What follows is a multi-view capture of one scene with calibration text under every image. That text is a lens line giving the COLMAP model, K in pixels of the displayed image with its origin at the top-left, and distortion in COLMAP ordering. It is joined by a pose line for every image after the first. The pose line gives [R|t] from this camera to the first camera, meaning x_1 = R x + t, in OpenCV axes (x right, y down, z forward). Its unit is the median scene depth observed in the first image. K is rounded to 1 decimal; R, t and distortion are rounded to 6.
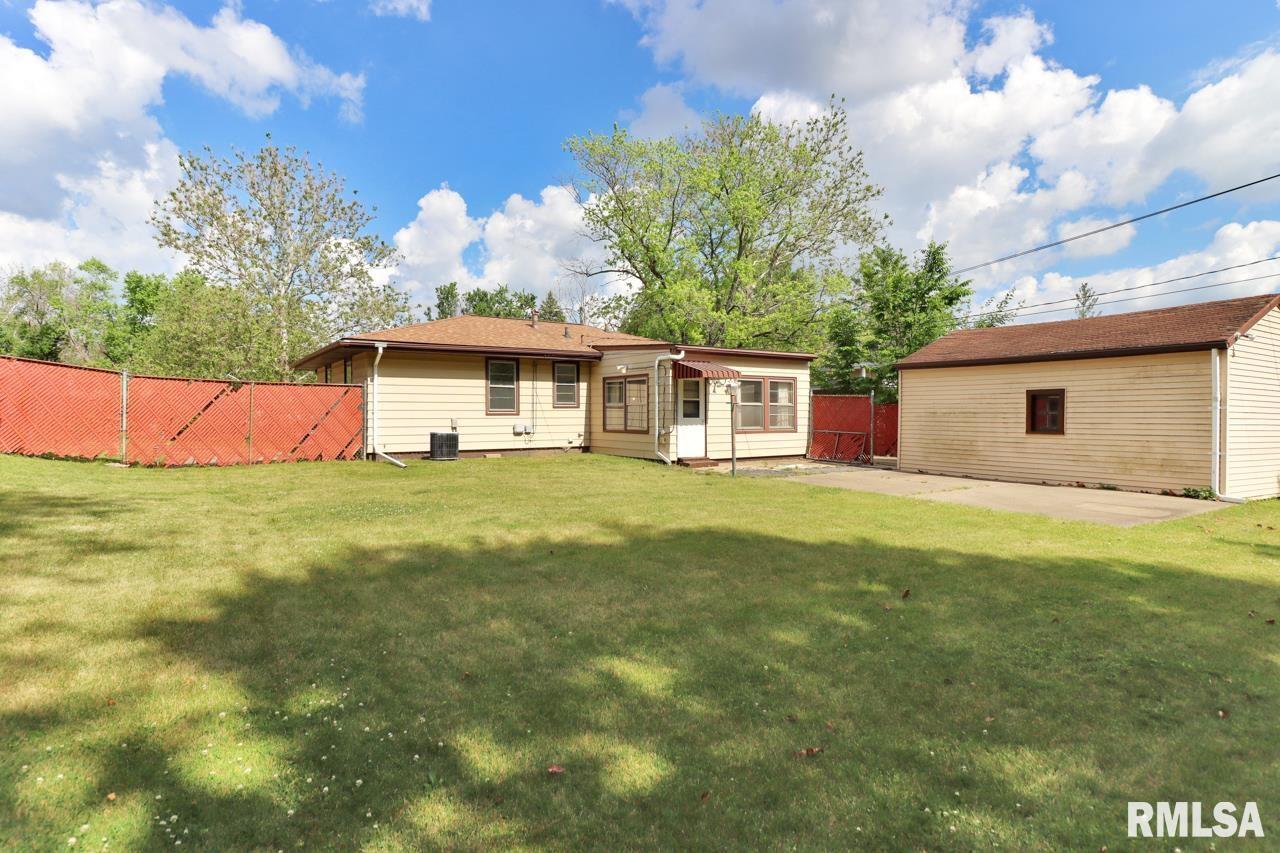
lens RADIAL K [[685.1, 0, 647.4], [0, 685.1, 428.6], [0, 0, 1]] dist [0.002121, 0.000235]
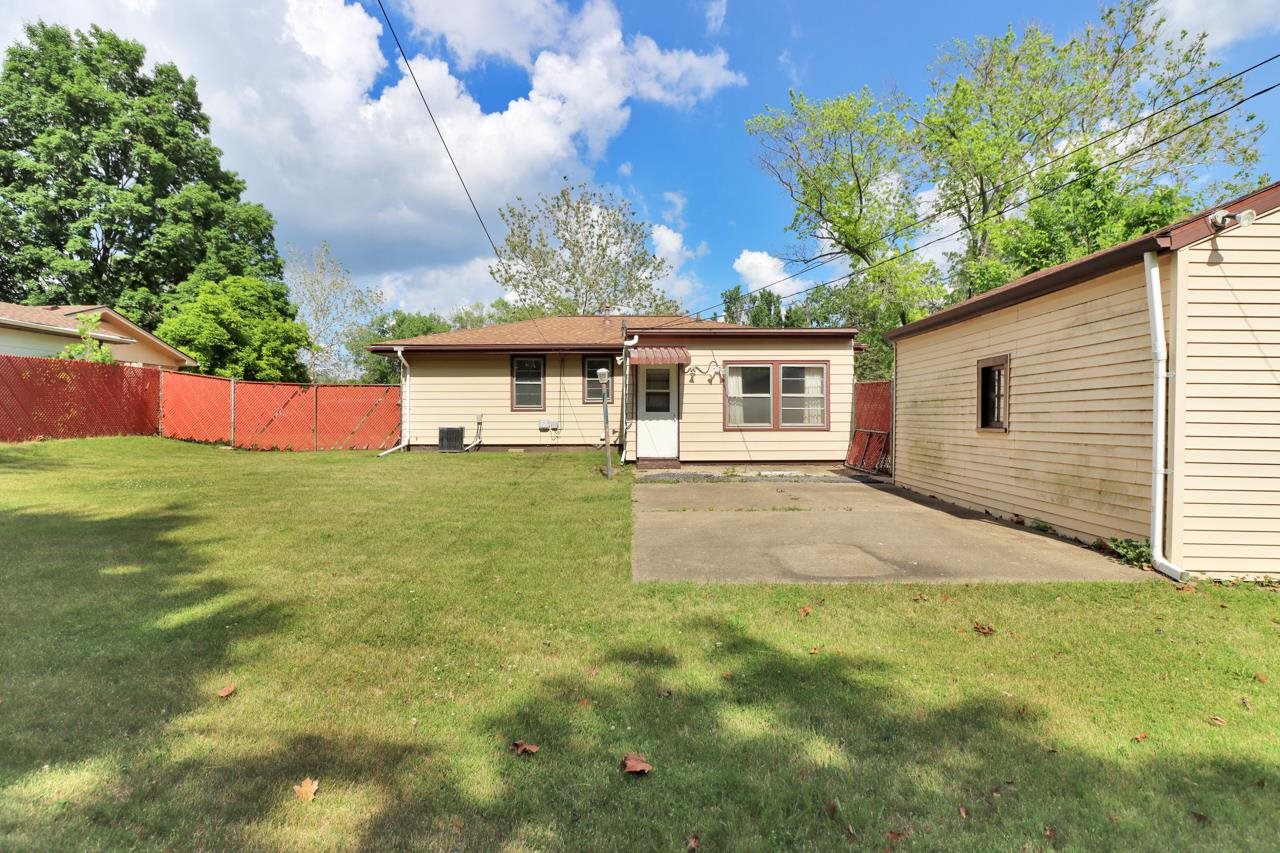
lens RADIAL K [[685.1, 0, 644.3], [0, 685.1, 422.1], [0, 0, 1]] dist [0.002121, 0.000235]
pose [[0.831257, 0.001783, -0.555885, 0.500434], [-0.010221, 0.999875, -0.012076, 0.007139], [0.555794, 0.015720, 0.831172, 0.250855]]
